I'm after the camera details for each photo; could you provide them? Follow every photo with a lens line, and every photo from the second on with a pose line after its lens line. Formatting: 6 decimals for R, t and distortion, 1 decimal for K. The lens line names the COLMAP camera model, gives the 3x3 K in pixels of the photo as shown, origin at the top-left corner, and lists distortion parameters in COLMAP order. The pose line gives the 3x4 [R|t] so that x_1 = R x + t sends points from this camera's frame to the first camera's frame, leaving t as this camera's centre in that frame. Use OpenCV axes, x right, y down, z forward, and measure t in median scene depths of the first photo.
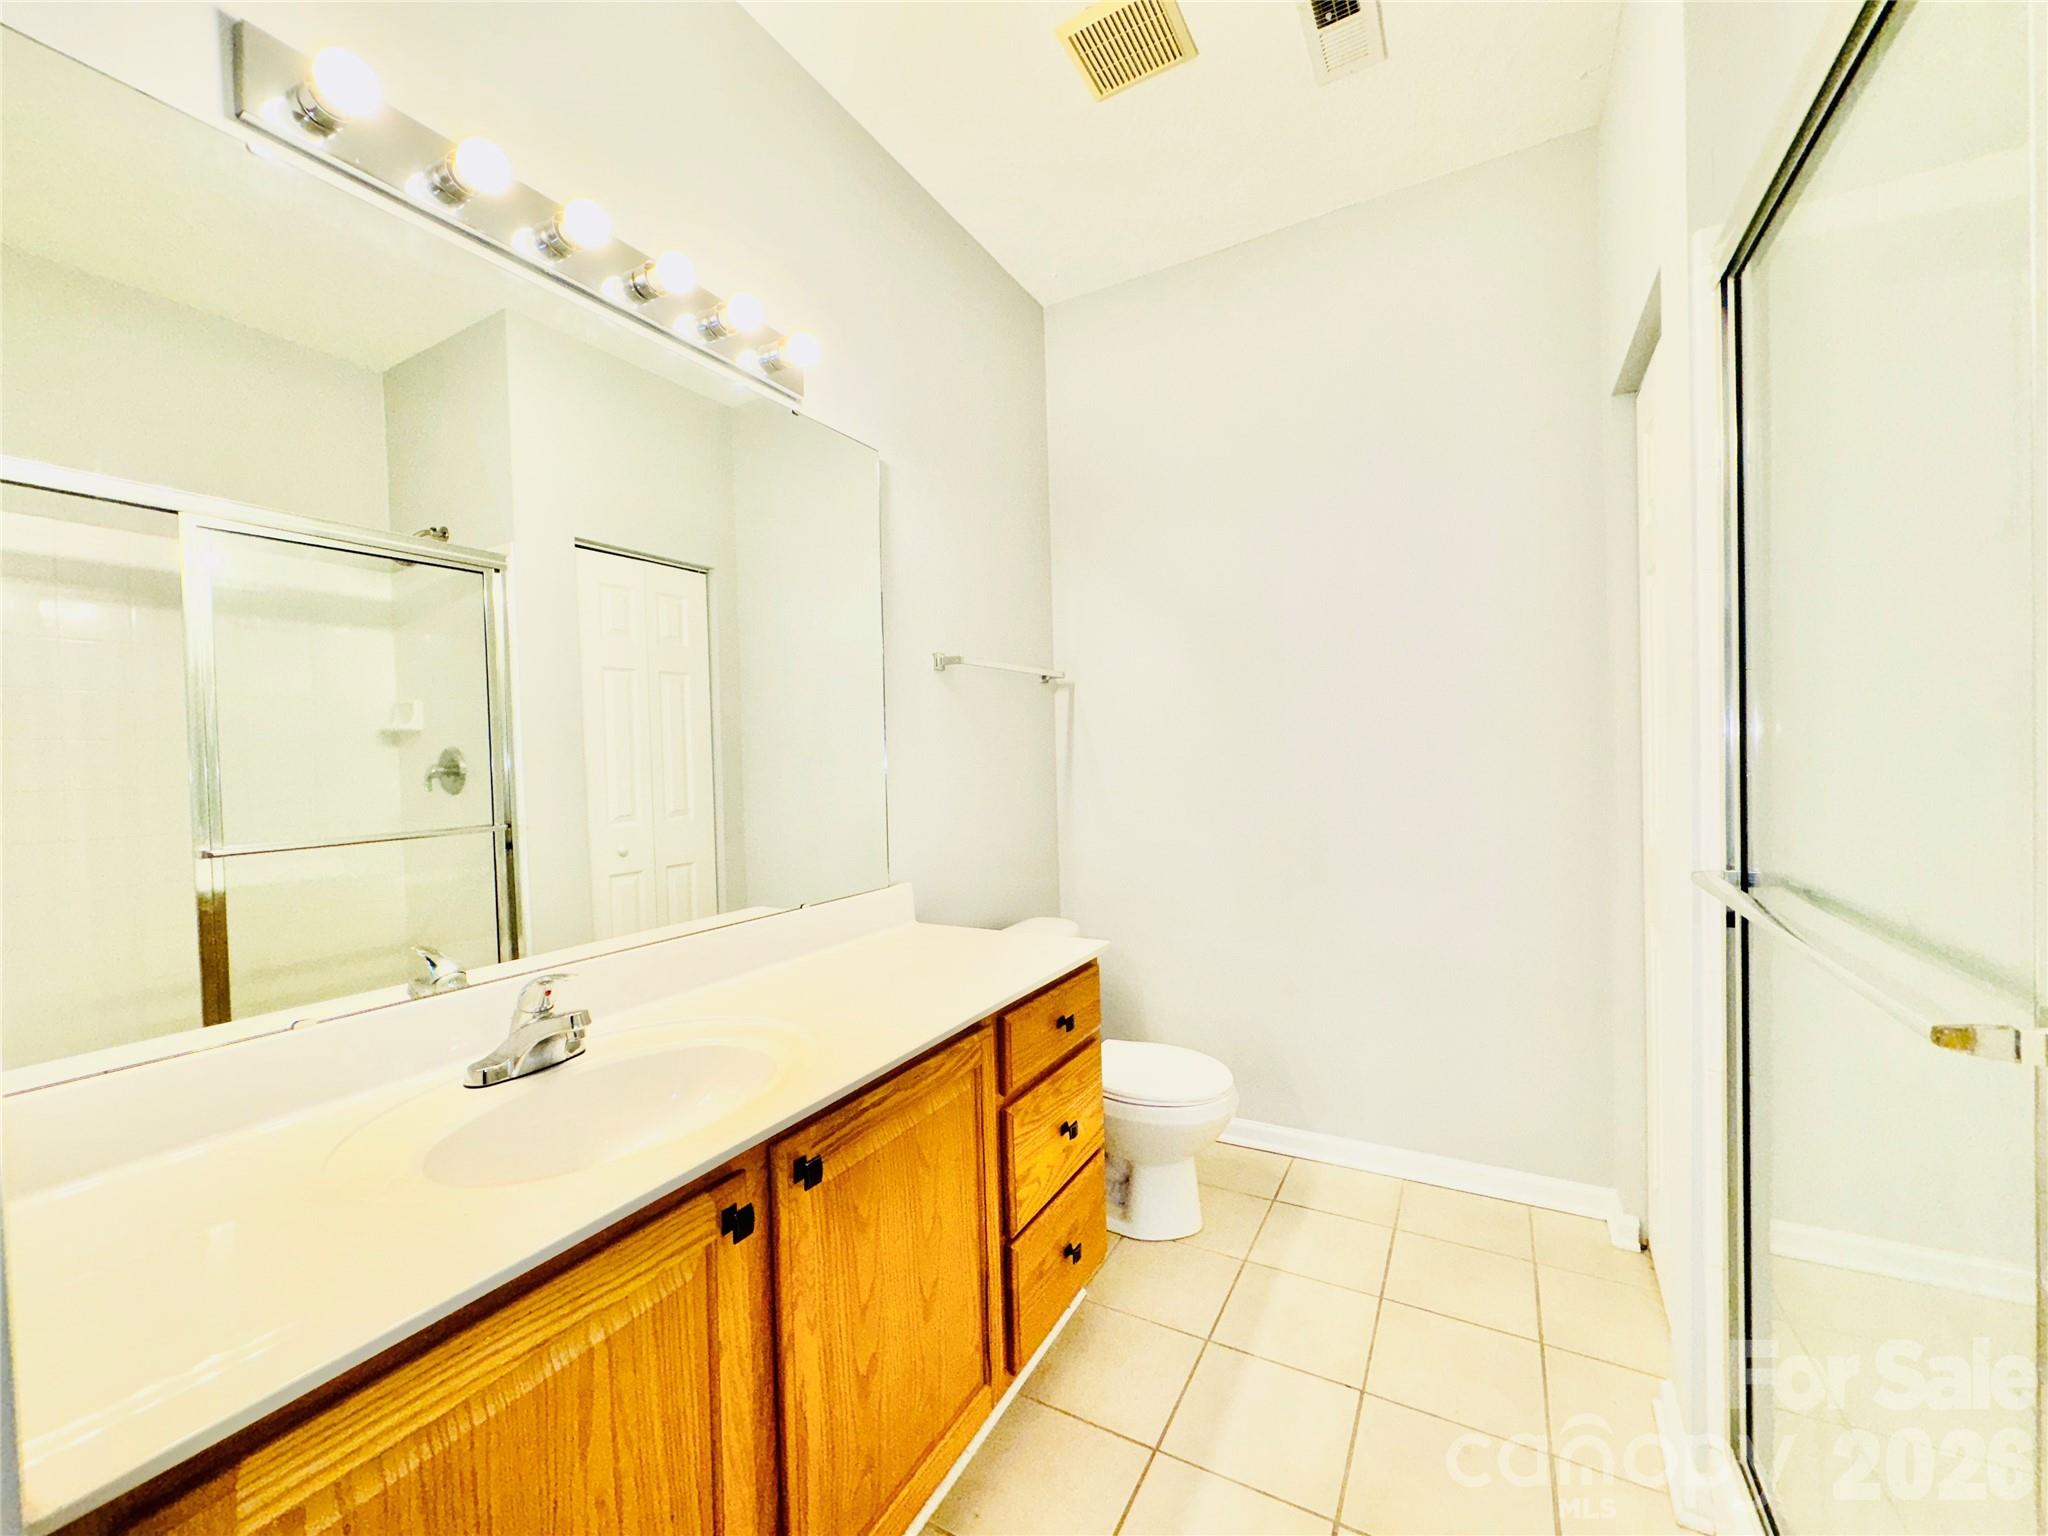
lens RADIAL K [[816.7, 0, 1027.2], [0, 816.7, 768.4], [0, 0, 1]] dist [-0.000926, 0.000083]
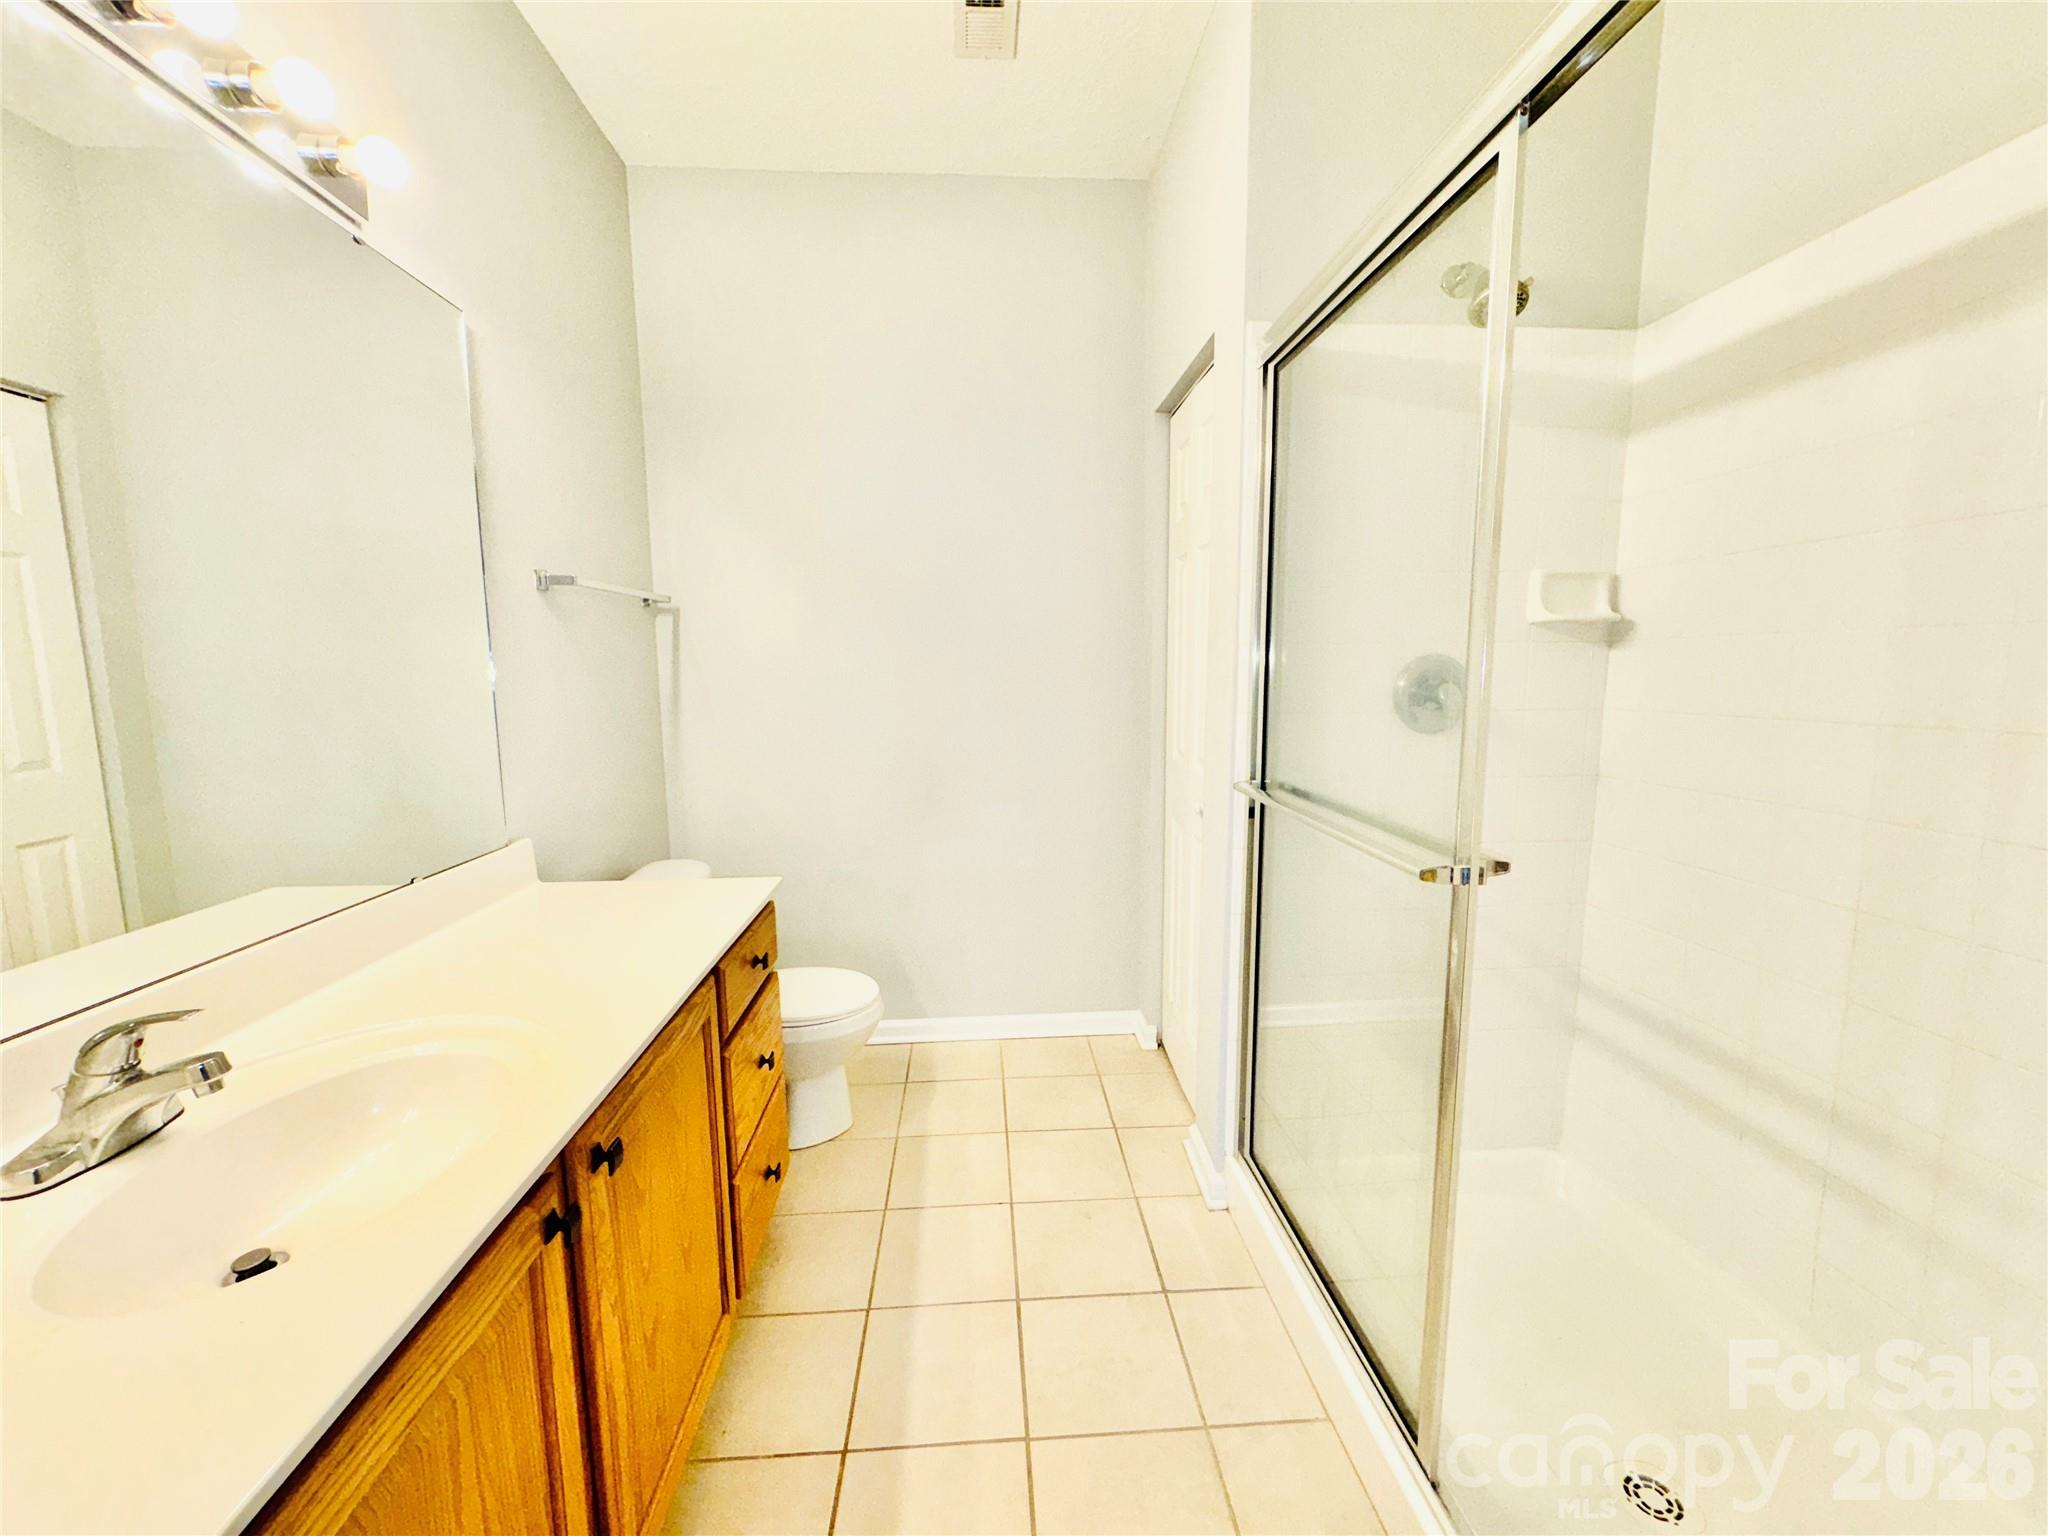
lens RADIAL K [[816.7, 0, 1027.2], [0, 816.7, 768.4], [0, 0, 1]] dist [-0.000926, 0.000083]
pose [[0.838634, -0.048834, 0.542502, -0.214103], [-0.006019, 0.995081, 0.098877, -0.030566], [-0.544663, -0.086187, 0.834215, -0.009175]]
